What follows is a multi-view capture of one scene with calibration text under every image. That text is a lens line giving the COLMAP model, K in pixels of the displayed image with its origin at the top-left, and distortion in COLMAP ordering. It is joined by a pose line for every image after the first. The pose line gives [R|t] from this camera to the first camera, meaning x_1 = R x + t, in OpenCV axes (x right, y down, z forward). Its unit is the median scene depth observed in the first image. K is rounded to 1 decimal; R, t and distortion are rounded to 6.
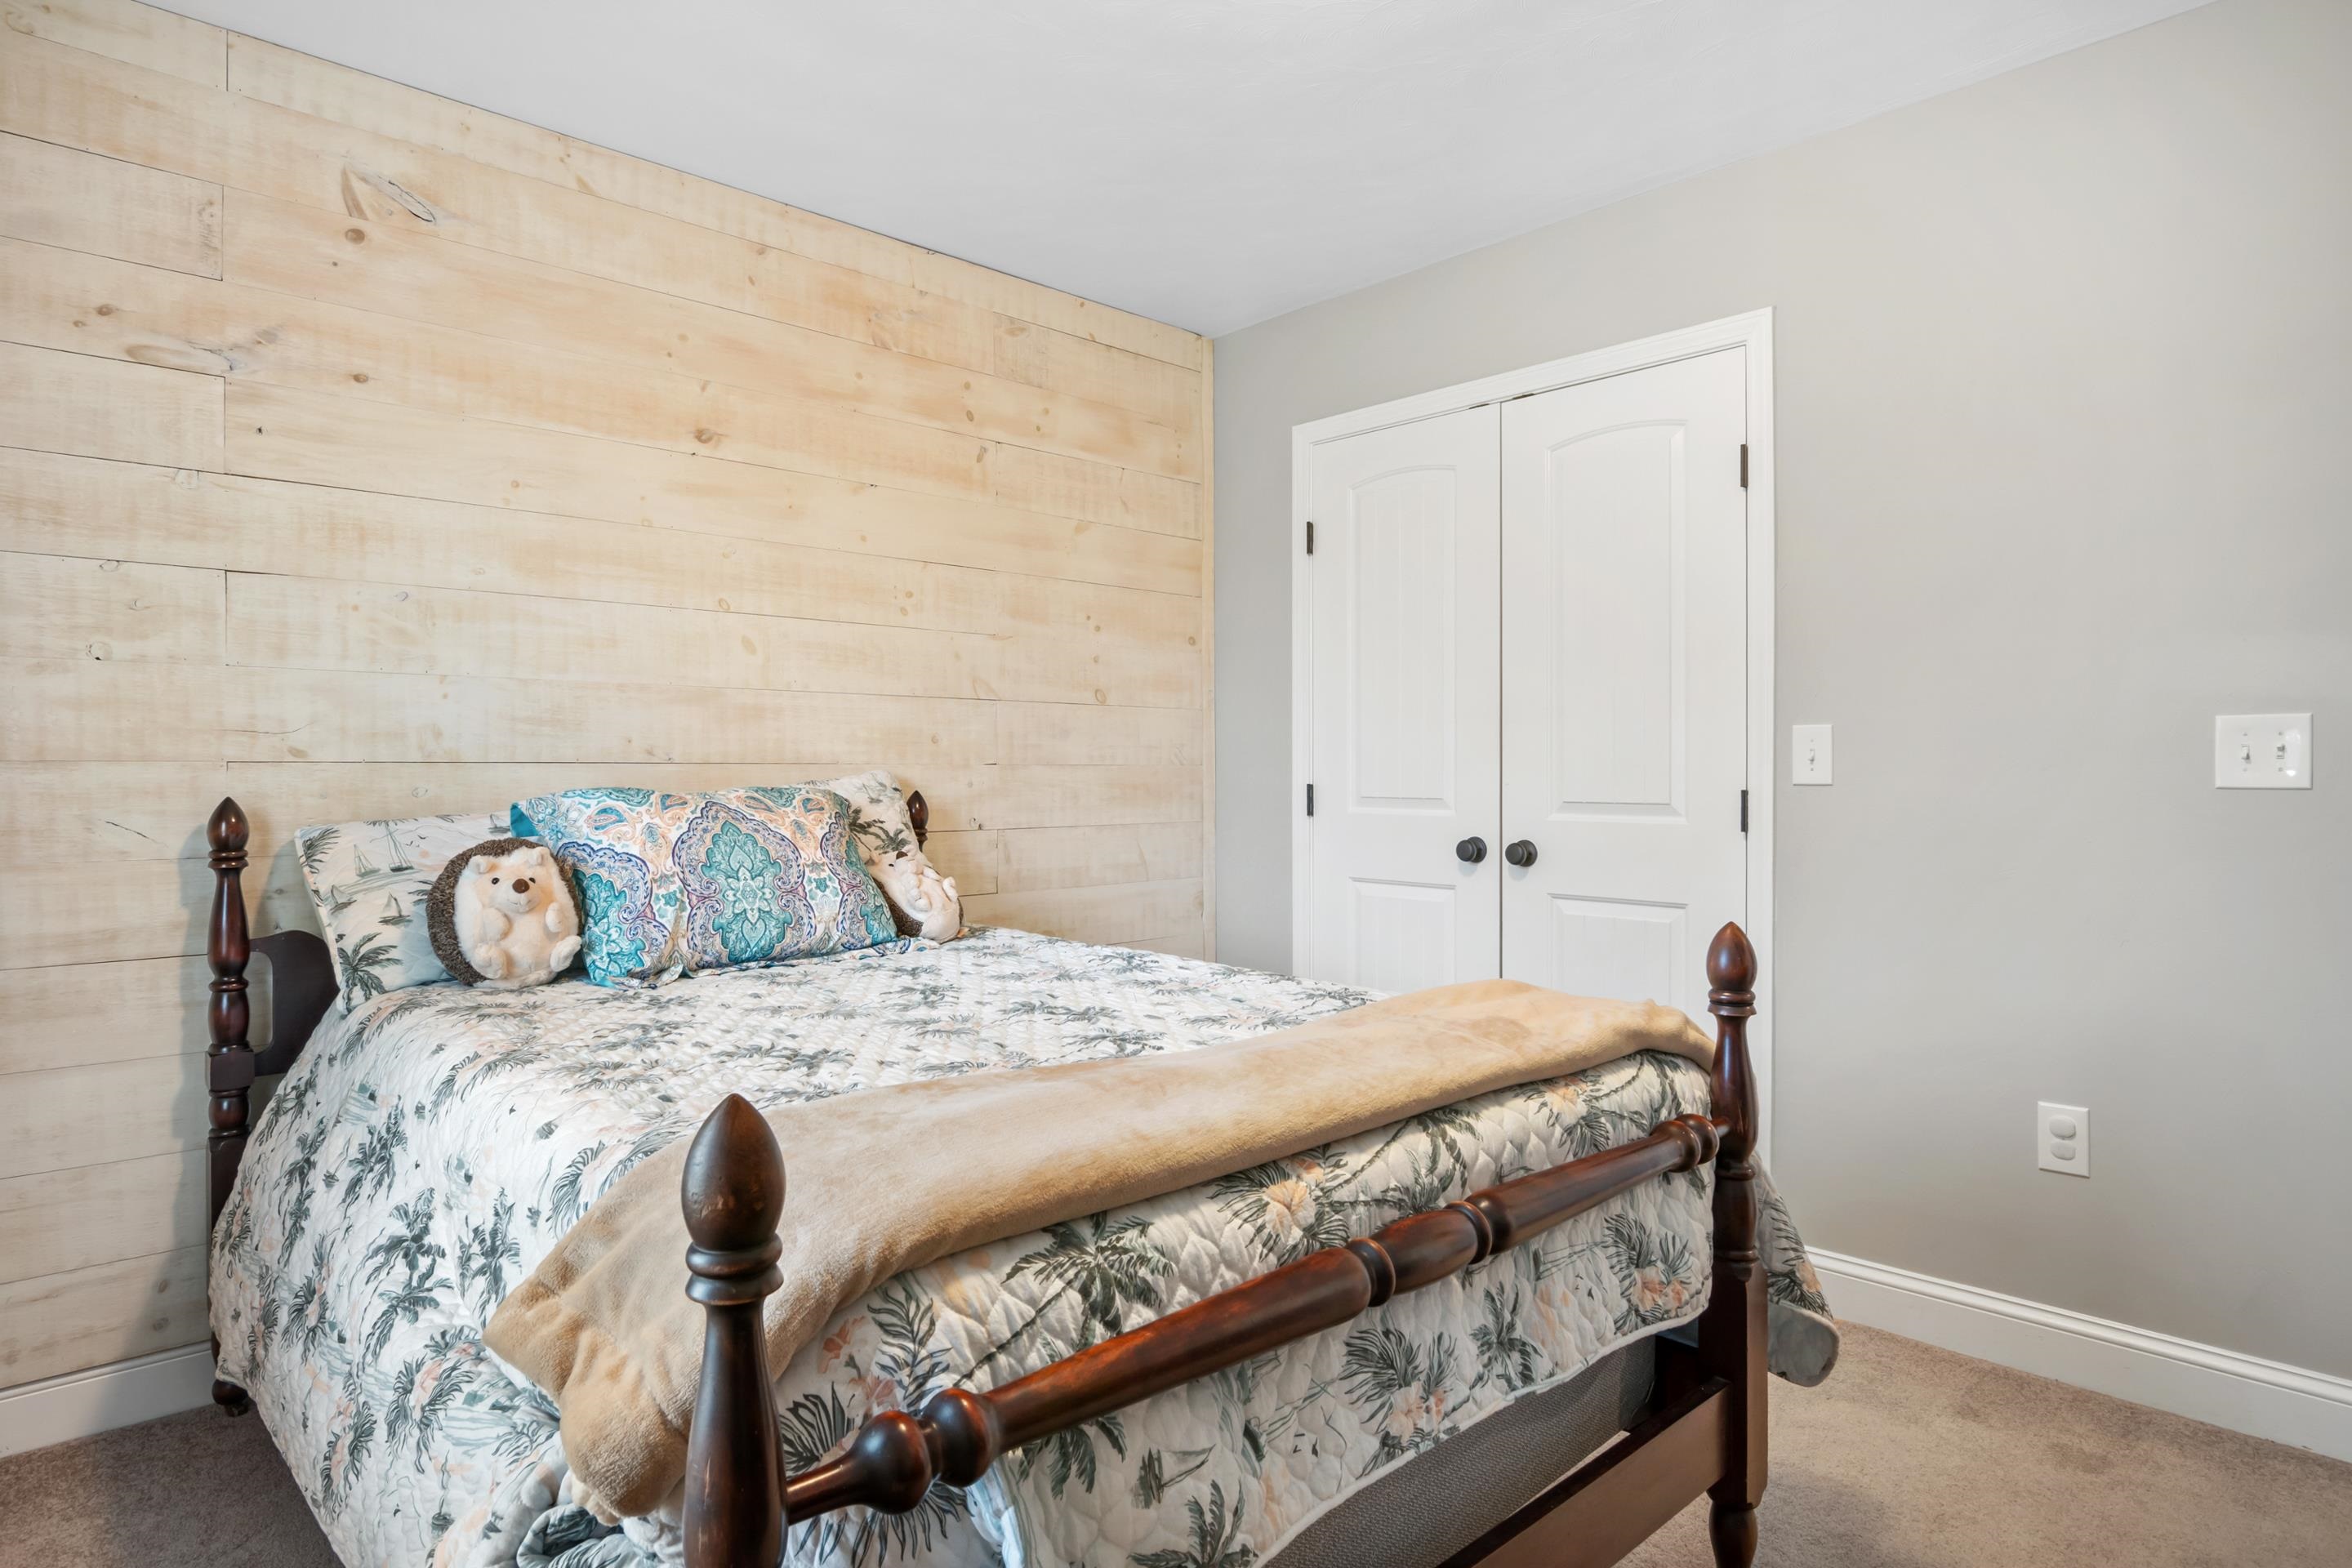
lens RADIAL K [[1338.7, 0, 1111.3], [0, 1338.7, 776.0], [0, 0, 1]] dist [-0.000112, -0.007523]
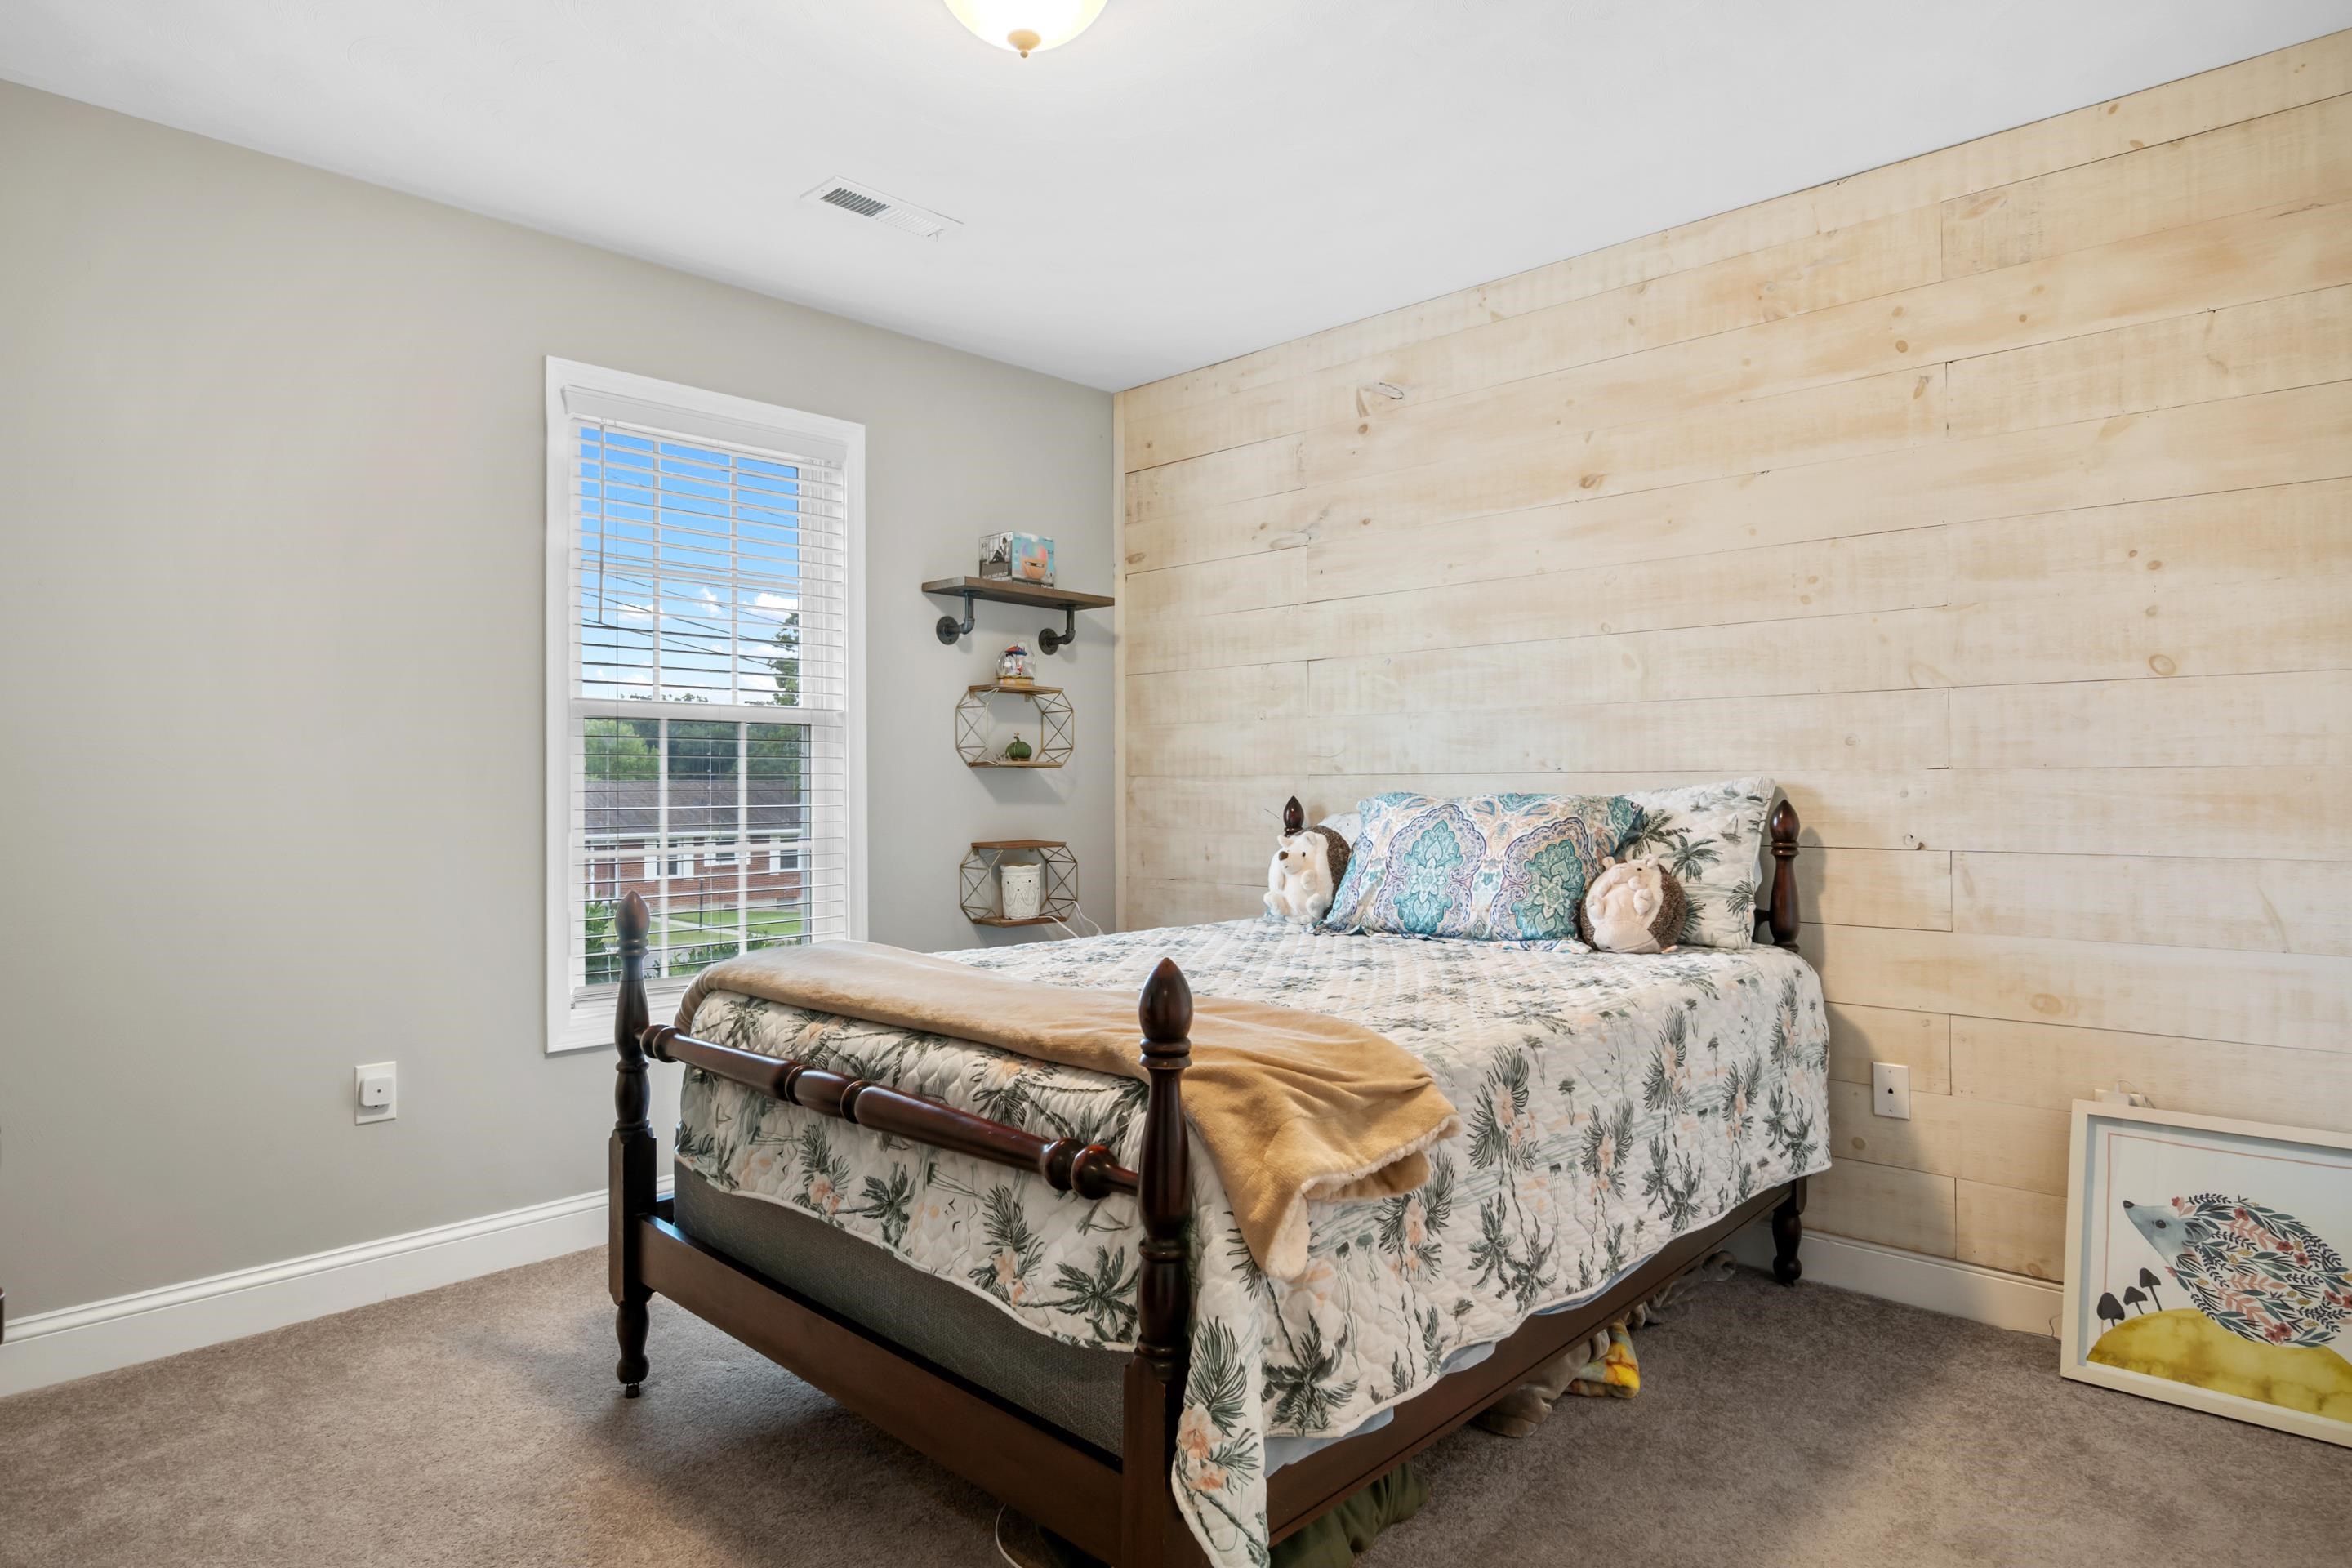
lens RADIAL K [[1338.7, 0, 1158.2], [0, 1338.7, 775.4], [0, 0, 1]] dist [-0.000112, -0.007523]
pose [[0.056088, -0.004949, -0.998414, 0.858692], [0.001346, 0.999987, -0.004881, -0.001761], [0.998425, -0.001070, 0.056094, 0.617916]]
